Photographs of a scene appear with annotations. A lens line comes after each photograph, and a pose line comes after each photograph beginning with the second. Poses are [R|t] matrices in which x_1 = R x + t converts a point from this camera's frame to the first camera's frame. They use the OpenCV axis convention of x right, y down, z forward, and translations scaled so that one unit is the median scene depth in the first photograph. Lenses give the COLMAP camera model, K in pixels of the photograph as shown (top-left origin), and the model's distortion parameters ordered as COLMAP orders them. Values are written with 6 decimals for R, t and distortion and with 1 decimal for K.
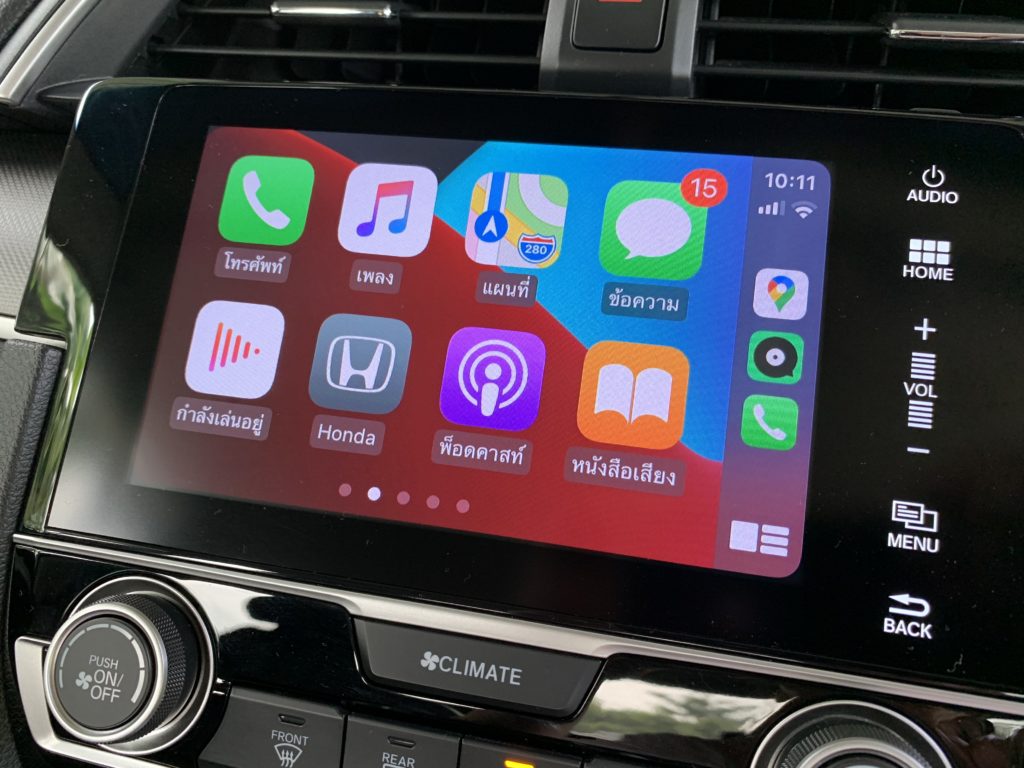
lens RADIAL K [[818.5, 0, 516.8], [0, 818.5, 380.0], [0, 0, 1]] dist [-0.035841, 0.017258]
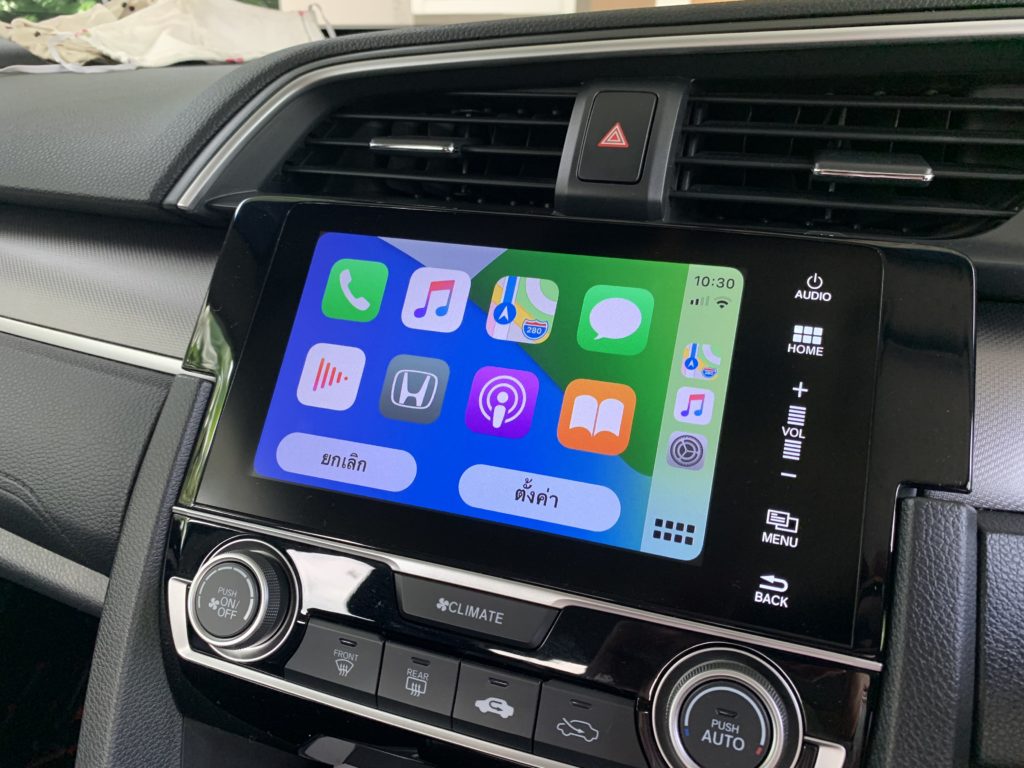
lens RADIAL K [[818.5, 0, 522.6], [0, 818.5, 380.9], [0, 0, 1]] dist [-0.035841, 0.017258]
pose [[0.992346, 0.037667, -0.117602, 0.187532], [-0.046020, 0.996545, -0.069138, 0.041128], [0.114592, 0.074021, 0.990651, -0.444508]]
